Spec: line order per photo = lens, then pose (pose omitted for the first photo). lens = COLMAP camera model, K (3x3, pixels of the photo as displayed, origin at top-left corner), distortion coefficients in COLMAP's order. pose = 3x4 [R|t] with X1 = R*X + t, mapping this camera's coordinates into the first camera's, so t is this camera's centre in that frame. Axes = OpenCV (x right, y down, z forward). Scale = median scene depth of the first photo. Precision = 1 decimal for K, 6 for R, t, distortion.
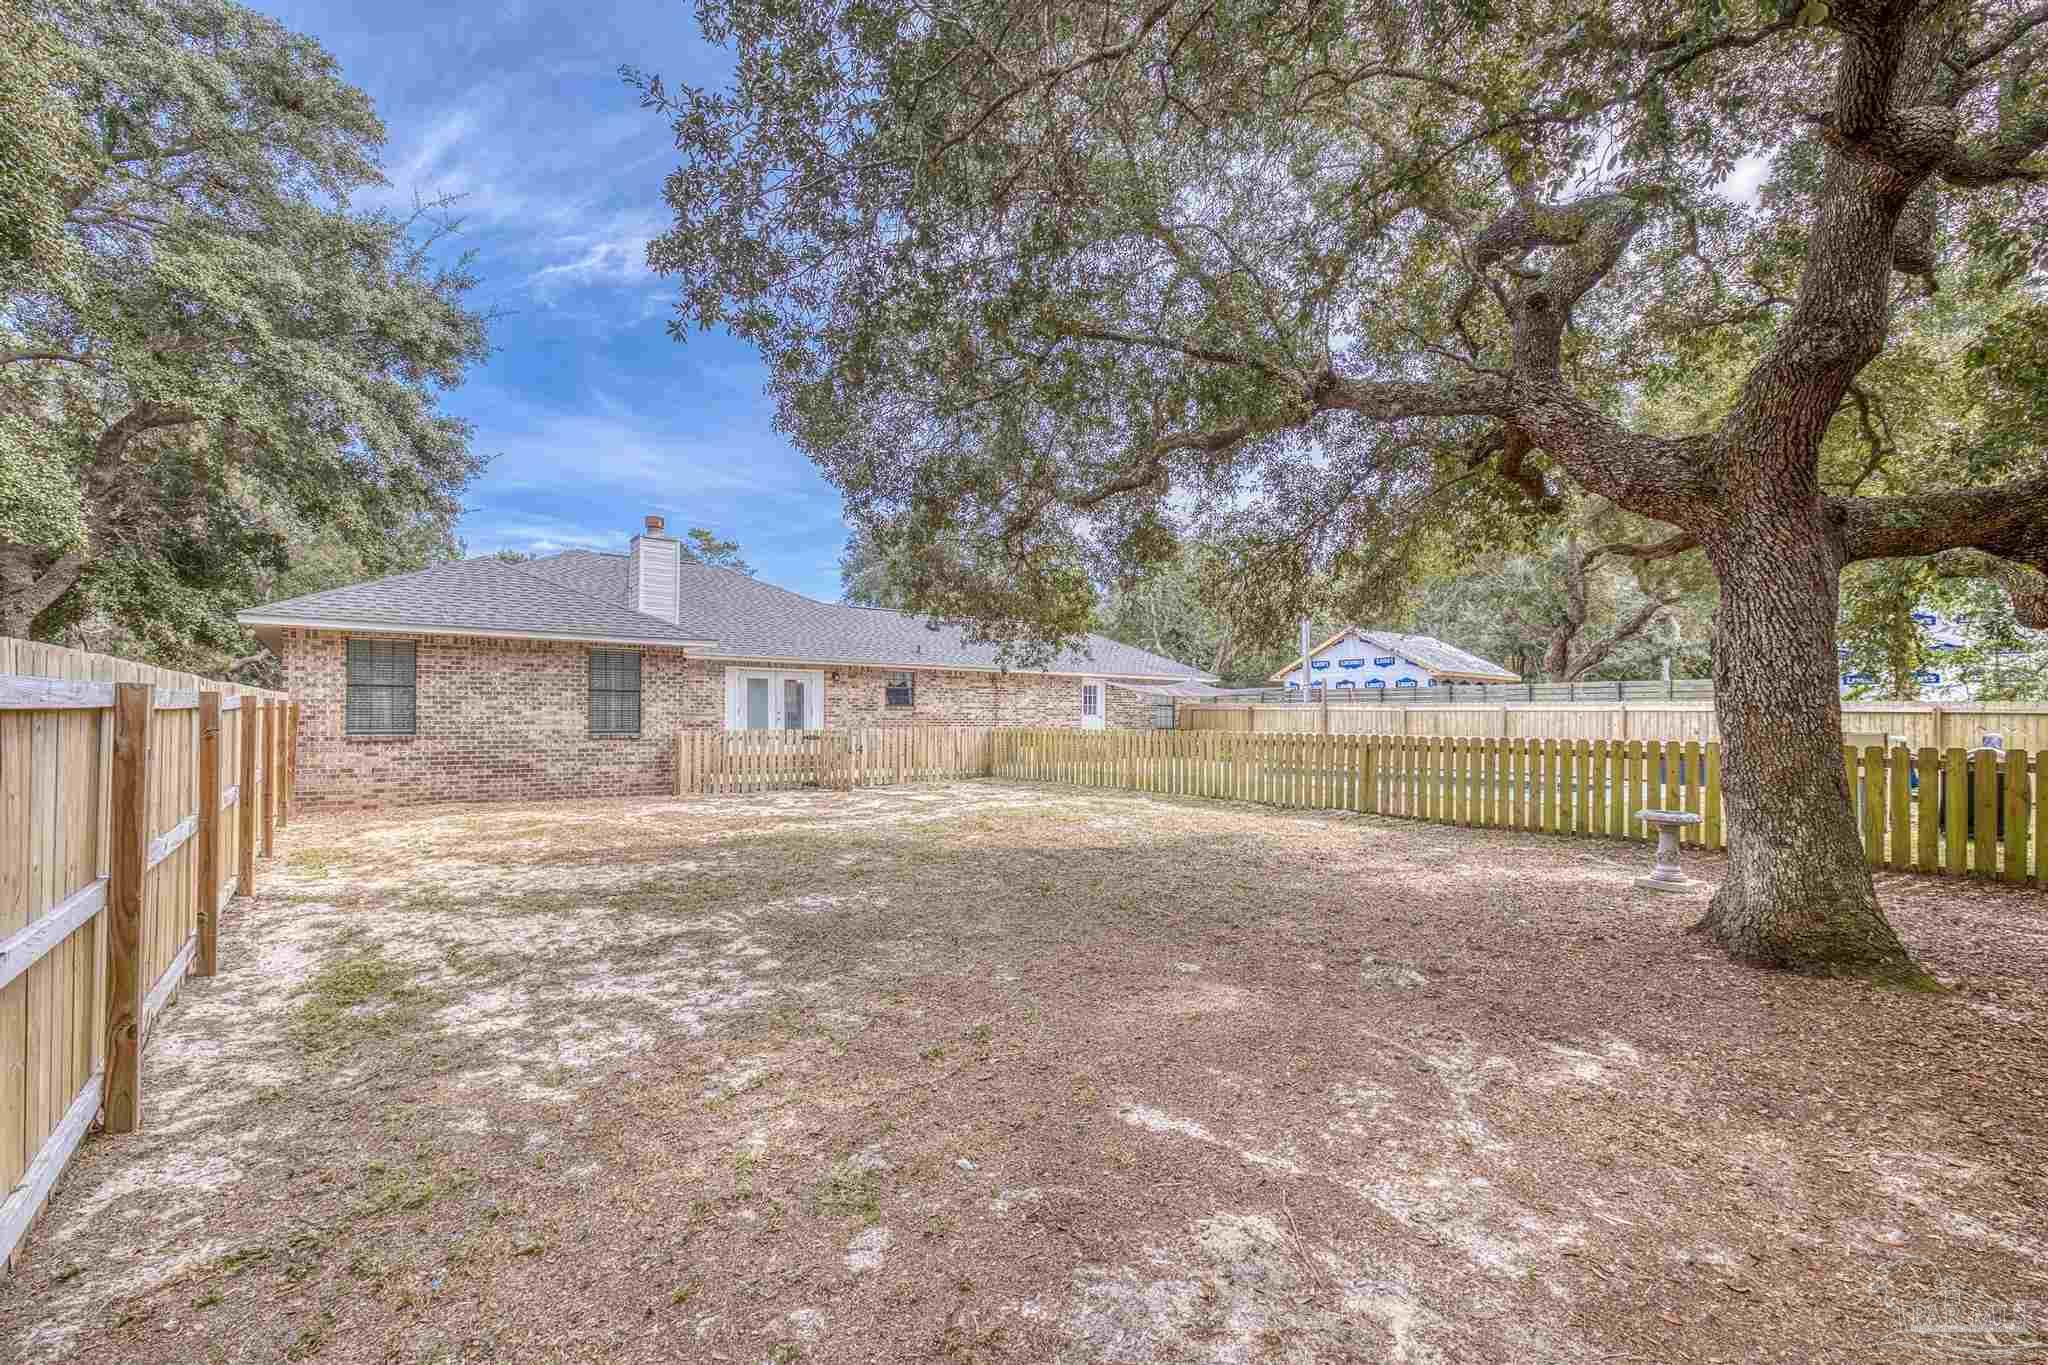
lens RADIAL K [[871.7, 0, 1023.0], [0, 871.7, 698.2], [0, 0, 1]] dist [0.001285, 0.000037]
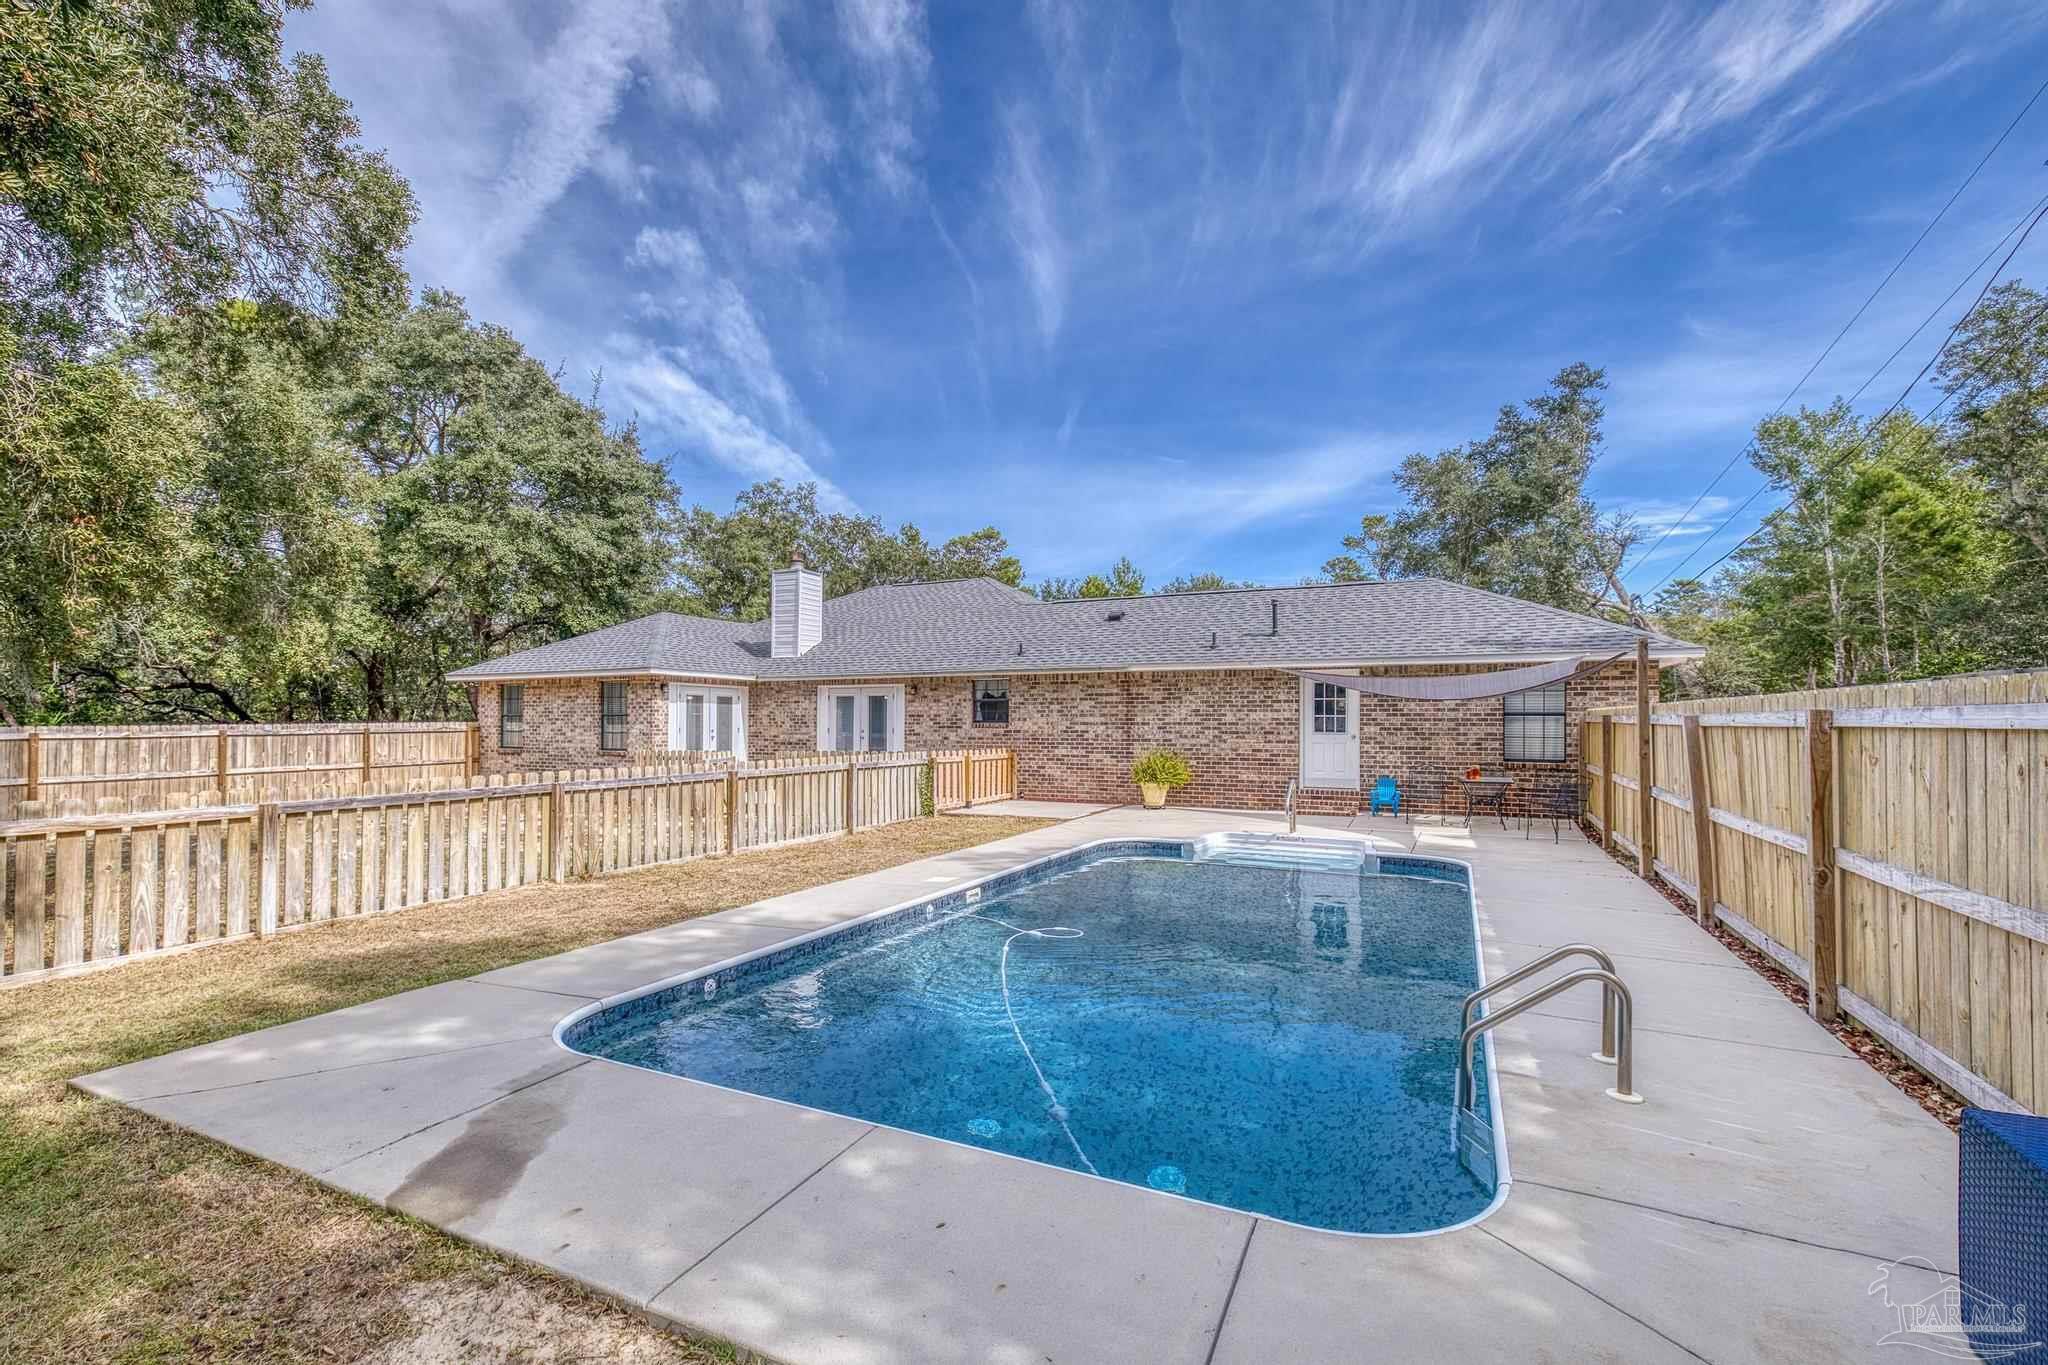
lens RADIAL K [[871.7, 0, 1023.9], [0, 871.7, 700.4], [0, 0, 1]] dist [0.001285, 0.000037]
pose [[0.454673, -0.028527, -0.890201, 0.602351], [0.022439, 0.999537, -0.020570, 0.005944], [0.890376, -0.010623, 0.455102, 0.674334]]
